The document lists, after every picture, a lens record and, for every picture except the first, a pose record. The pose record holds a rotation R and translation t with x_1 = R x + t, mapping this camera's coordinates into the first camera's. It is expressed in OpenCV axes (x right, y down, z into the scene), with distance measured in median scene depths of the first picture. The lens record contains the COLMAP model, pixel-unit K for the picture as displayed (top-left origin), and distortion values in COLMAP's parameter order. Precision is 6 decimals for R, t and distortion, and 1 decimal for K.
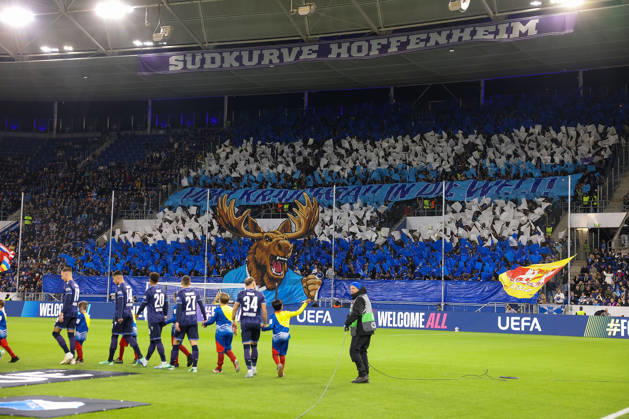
lens RADIAL K [[971.0, 0, 315.6], [0, 971.0, 202.3], [0, 0, 1]] dist [0.145341, 0.052987]
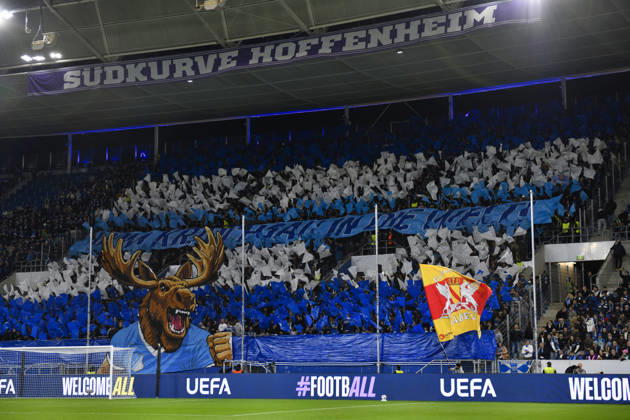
lens RADIAL K [[1040.6, 0, 315.0], [0, 1040.6, 210.0], [0, 0, 1]] dist [0.128721, -0.028188]
pose [[0.999531, -0.030600, 0.000874, 0.064473], [0.030609, 0.998580, -0.043601, 0.013444], [0.000462, 0.043607, 0.999049, 0.131971]]
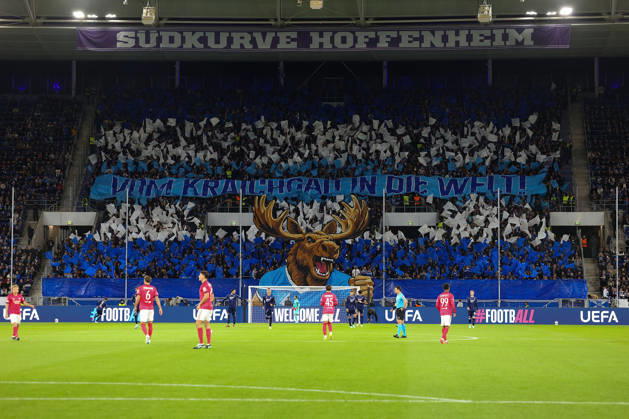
lens RADIAL K [[1381.8, 0, 314.5], [0, 1381.8, 209.5], [0, 0, 1]] dist [-0.002318, -0.061090]
pose [[0.934825, 0.000962, 0.355108, -0.477740], [-0.016879, 0.998986, 0.041729, -0.046292], [-0.354707, -0.045003, 0.933894, -0.288297]]
